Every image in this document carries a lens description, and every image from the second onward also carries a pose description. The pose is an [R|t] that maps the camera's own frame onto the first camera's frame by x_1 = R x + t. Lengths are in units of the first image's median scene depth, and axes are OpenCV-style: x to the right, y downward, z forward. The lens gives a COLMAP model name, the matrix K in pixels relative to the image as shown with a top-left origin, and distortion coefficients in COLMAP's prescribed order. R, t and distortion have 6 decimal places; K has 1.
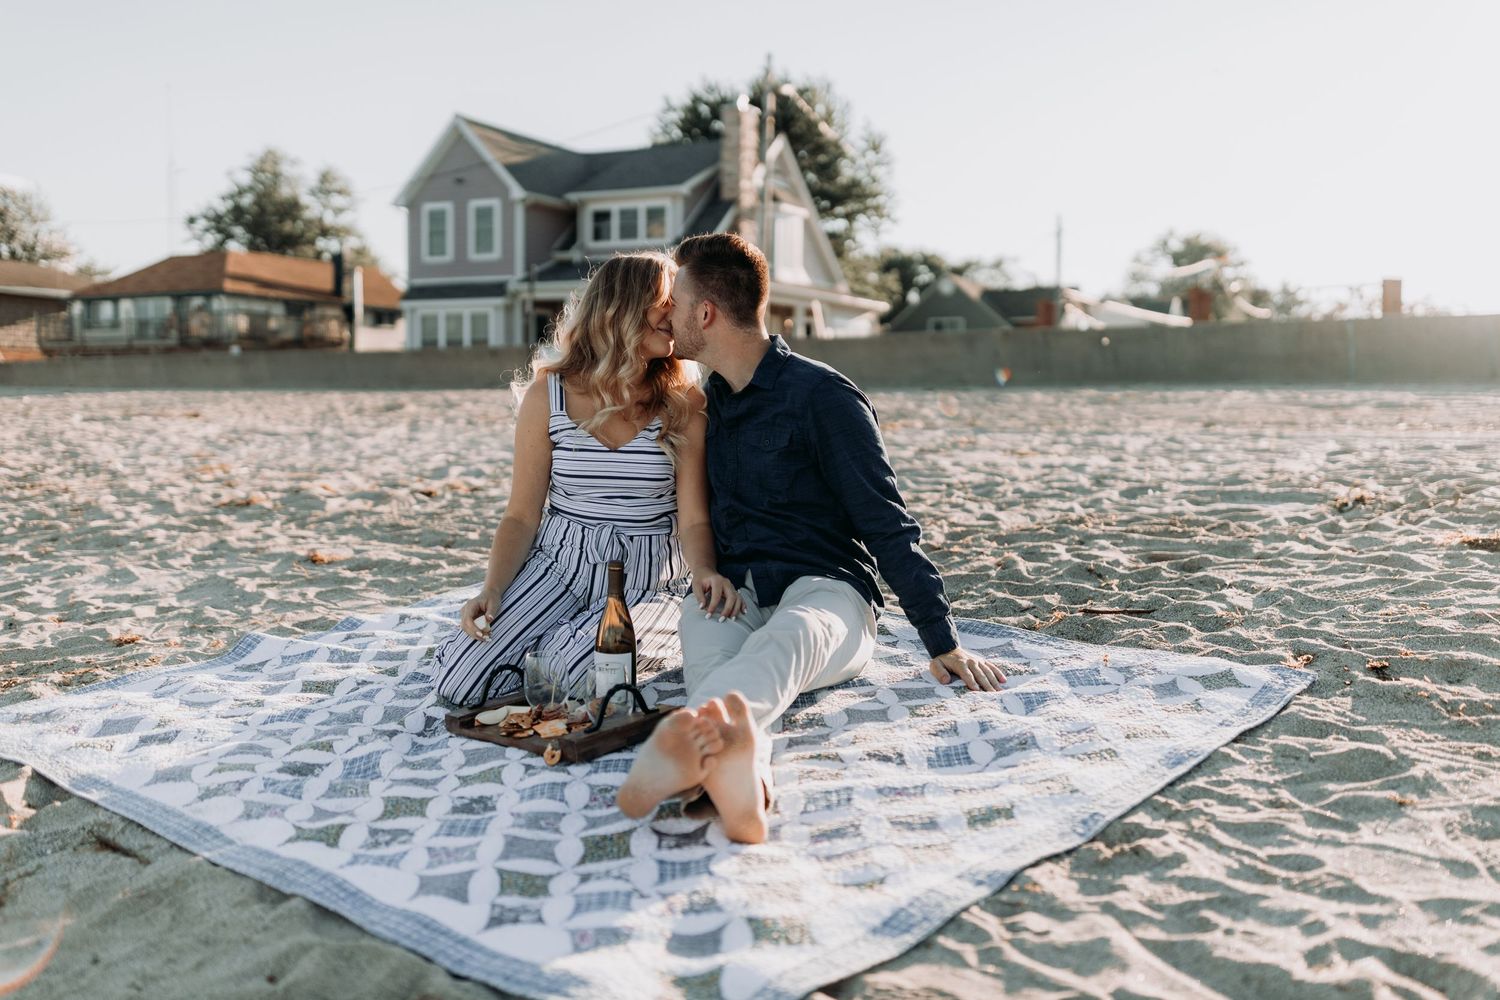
lens RADIAL K [[1427.0, 0, 750.0], [0, 1427.0, 500.0], [0, 0, 1]] dist [0.018933, -0.021178]
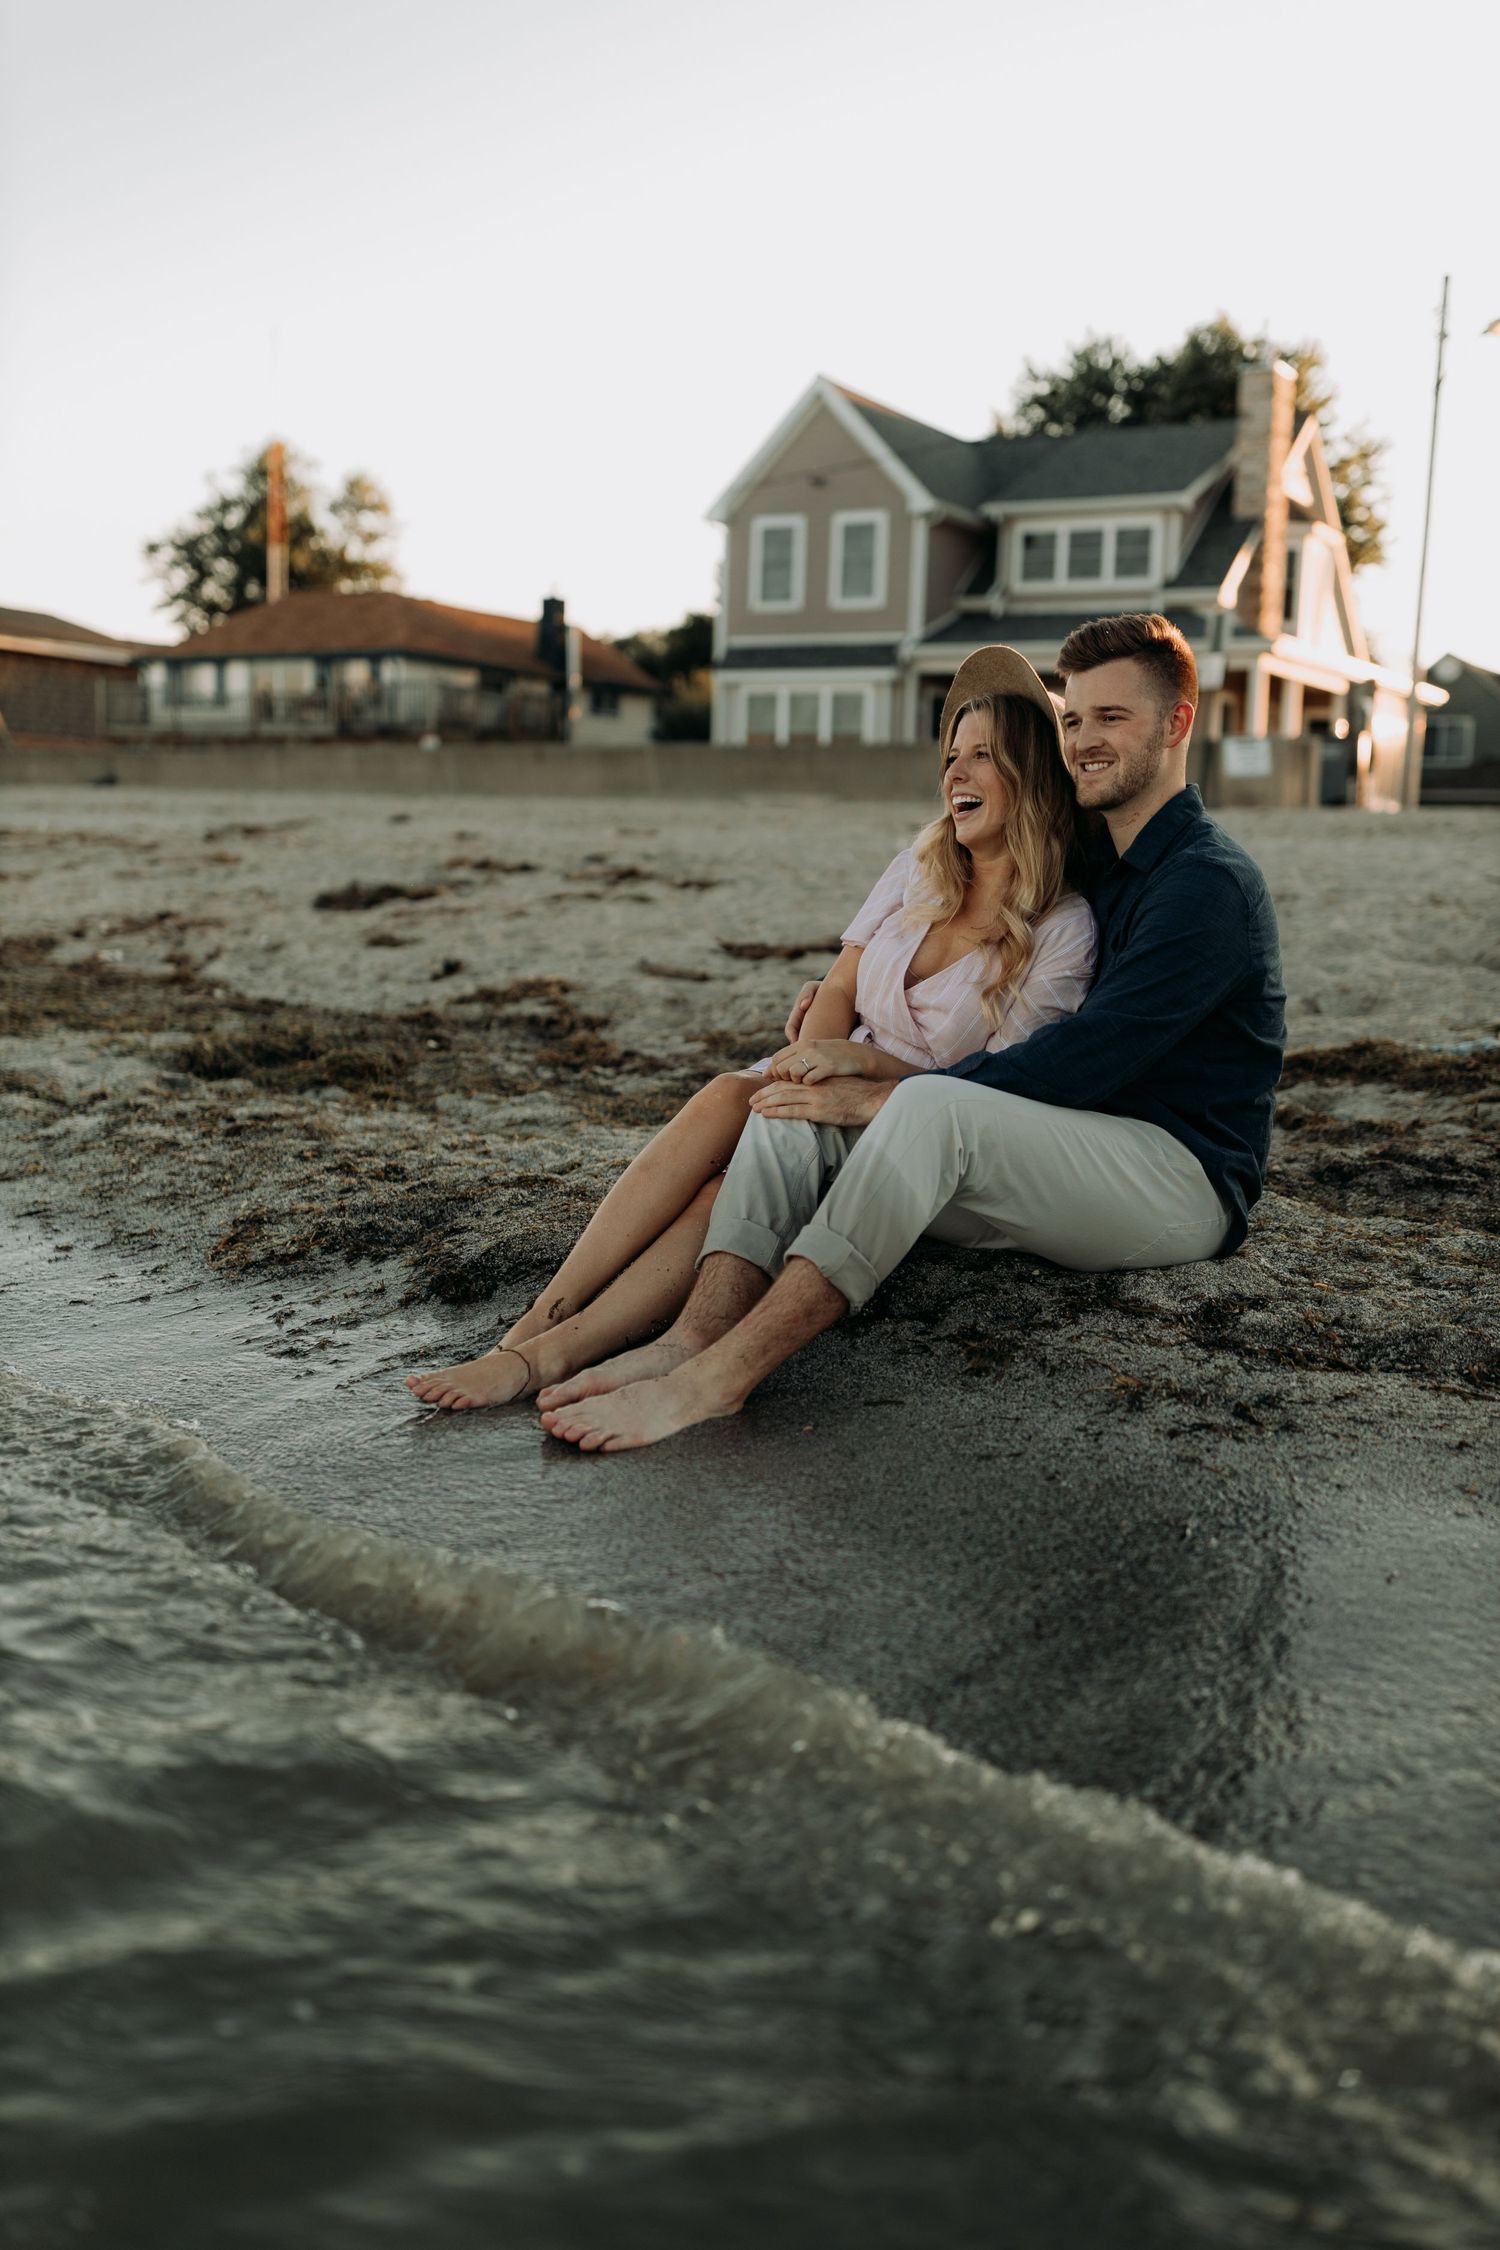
lens RADIAL K [[2140.5, 0, 750.0], [0, 2140.5, 1125.0], [0, 0, 1]] dist [0.018933, -0.021178]
pose [[0.997414, 0.033511, -0.063585, -0.174664], [-0.029473, 0.997552, 0.063412, 0.003218], [0.065554, -0.061374, 0.995960, 0.030933]]
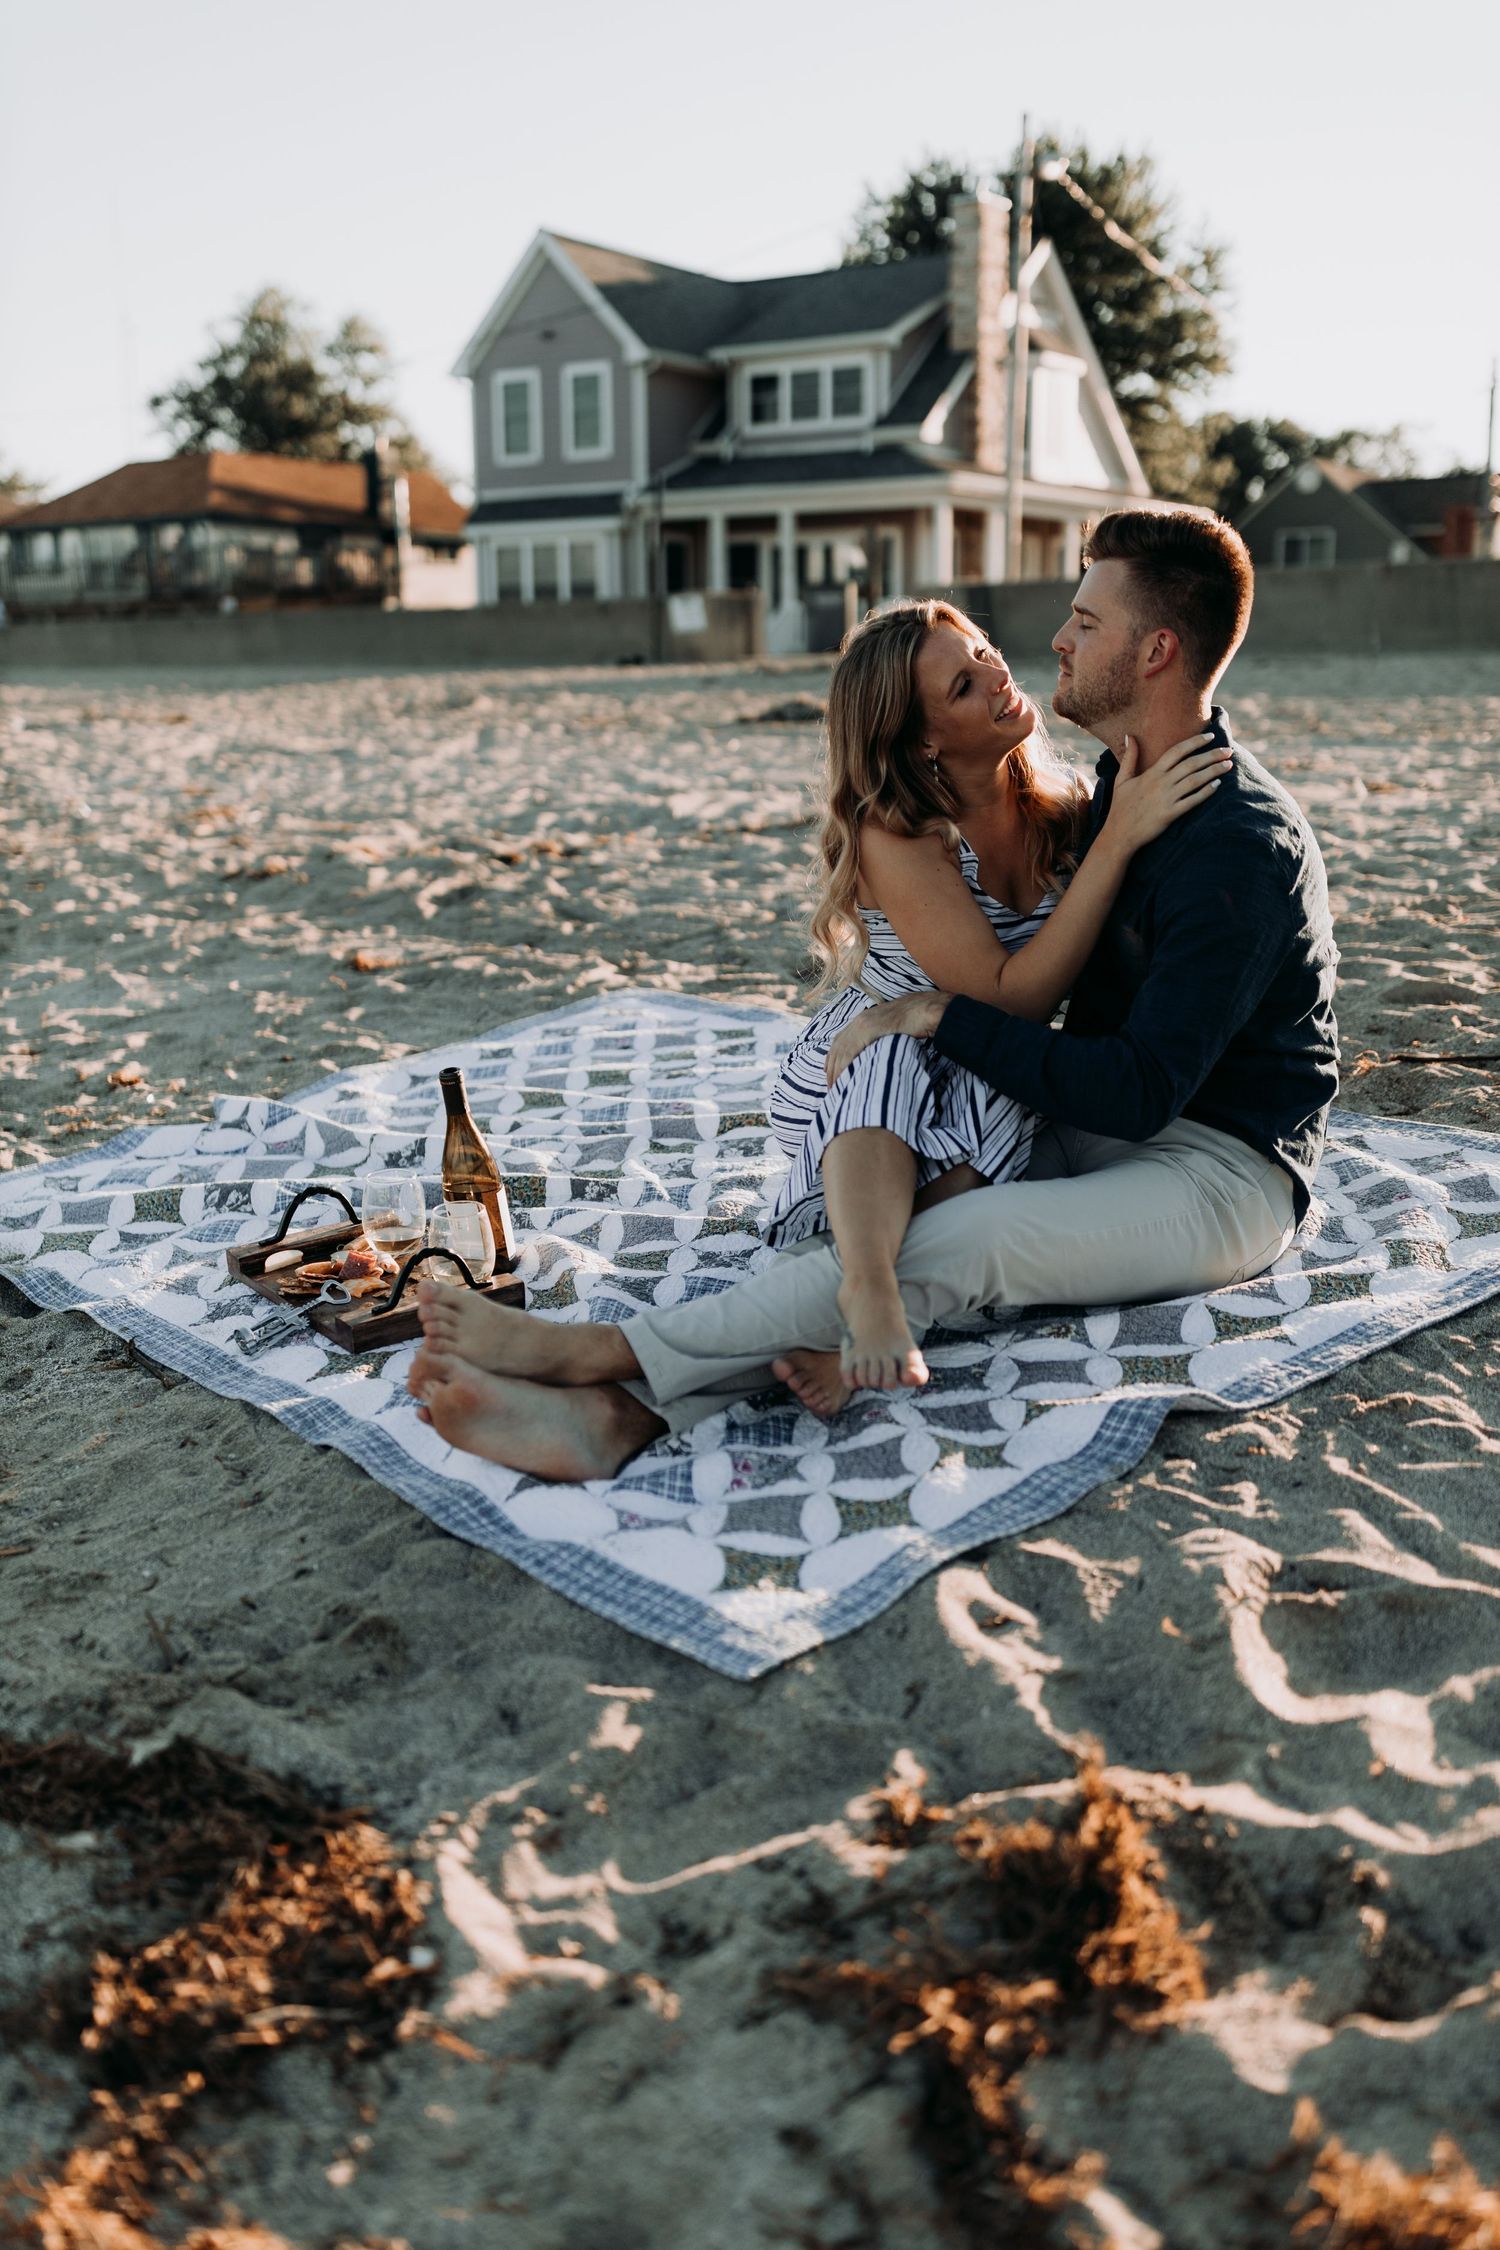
lens RADIAL K [[2140.5, 0, 750.0], [0, 2140.5, 1125.0], [0, 0, 1]] dist [0.018933, -0.021178]
pose [[0.993606, 0.007995, -0.112622, 0.002288], [0.008065, 0.989915, 0.141430, -0.003409], [0.112617, -0.141434, 0.983521, -0.007712]]
